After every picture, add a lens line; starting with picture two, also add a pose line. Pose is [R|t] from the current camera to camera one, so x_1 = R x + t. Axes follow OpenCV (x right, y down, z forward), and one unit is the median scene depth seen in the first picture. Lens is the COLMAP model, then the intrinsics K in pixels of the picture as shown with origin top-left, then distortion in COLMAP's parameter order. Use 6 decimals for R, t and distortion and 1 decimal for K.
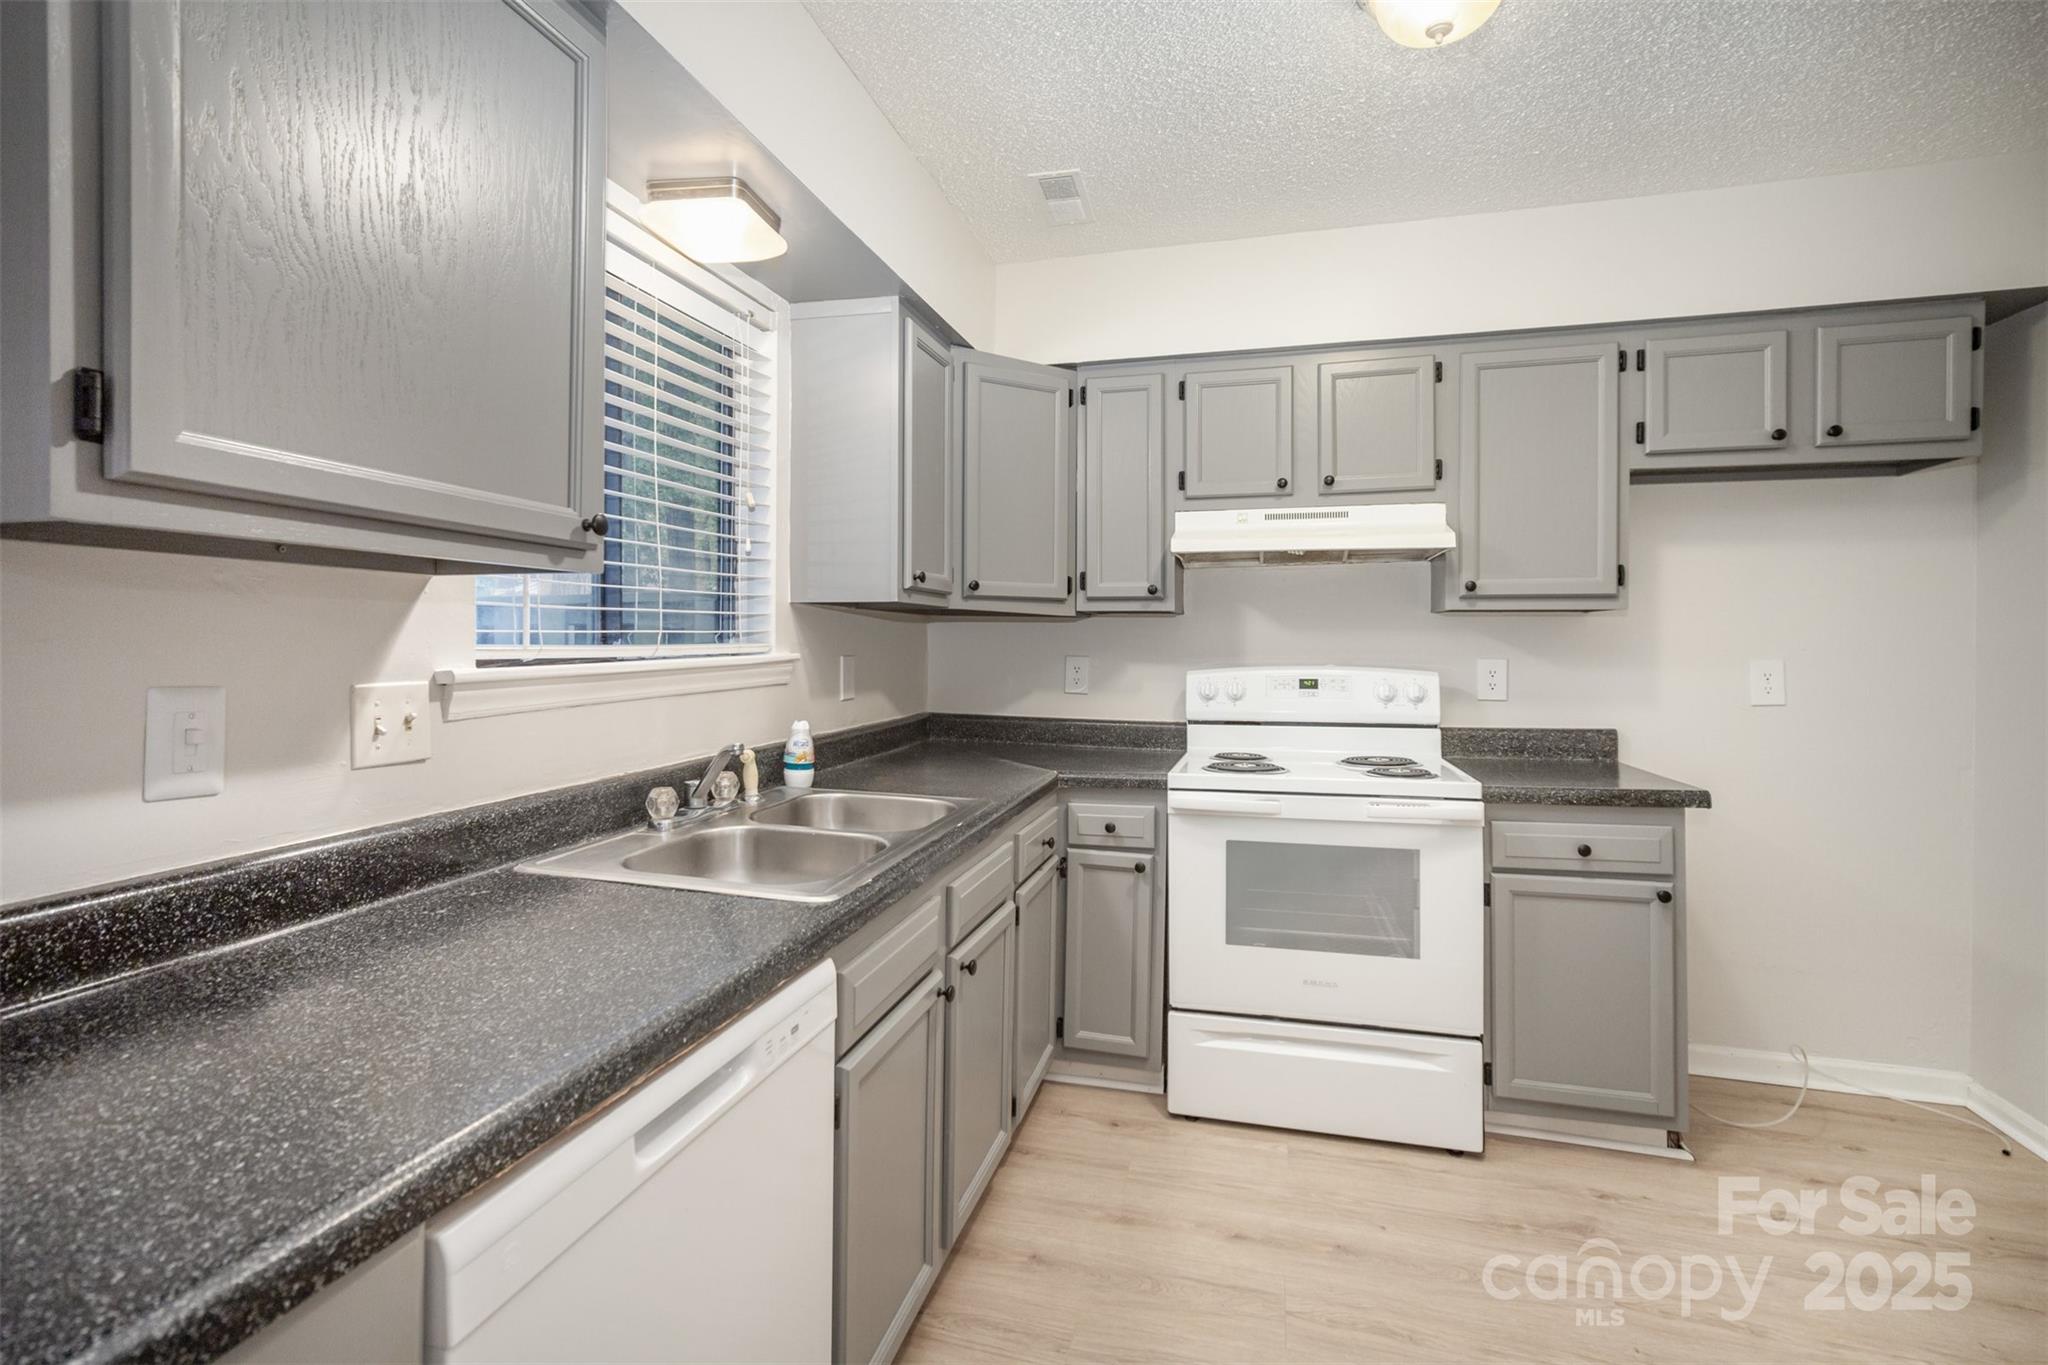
lens RADIAL K [[920.7, 0, 1033.5], [0, 920.7, 651.0], [0, 0, 1]] dist [-0.005884, 0.000070]
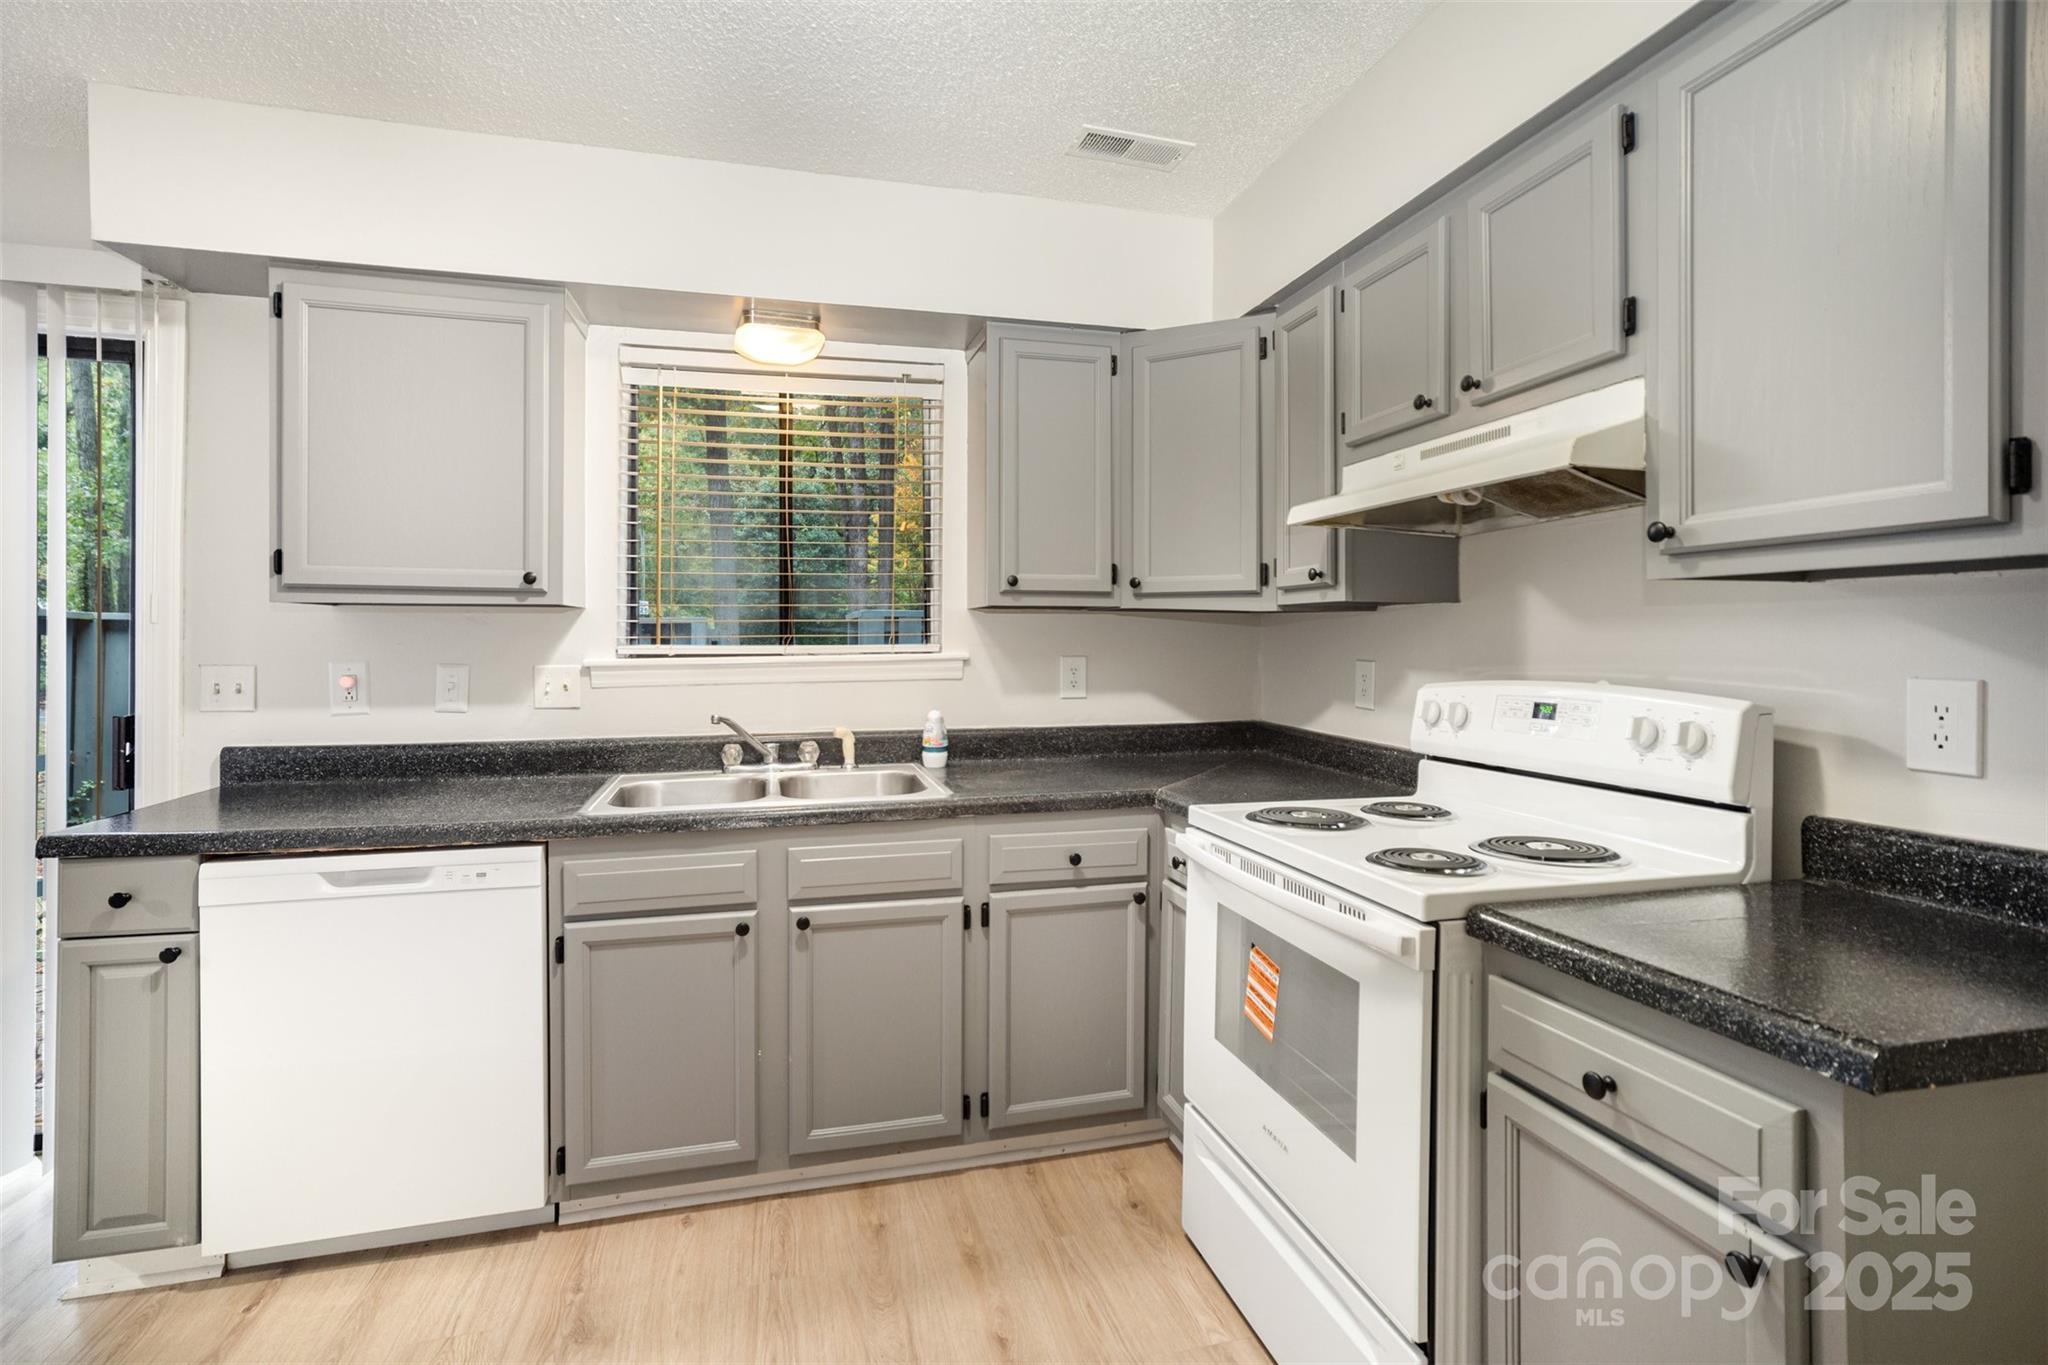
lens RADIAL K [[964.9, 0, 1020.1], [0, 964.9, 644.3], [0, 0, 1]] dist [0.001290, 0.000174]
pose [[0.495153, 0.000456, -0.868806, 0.840072], [-0.006083, 0.999977, -0.002942, -0.005205], [0.868785, 0.006741, 0.495144, 0.470670]]
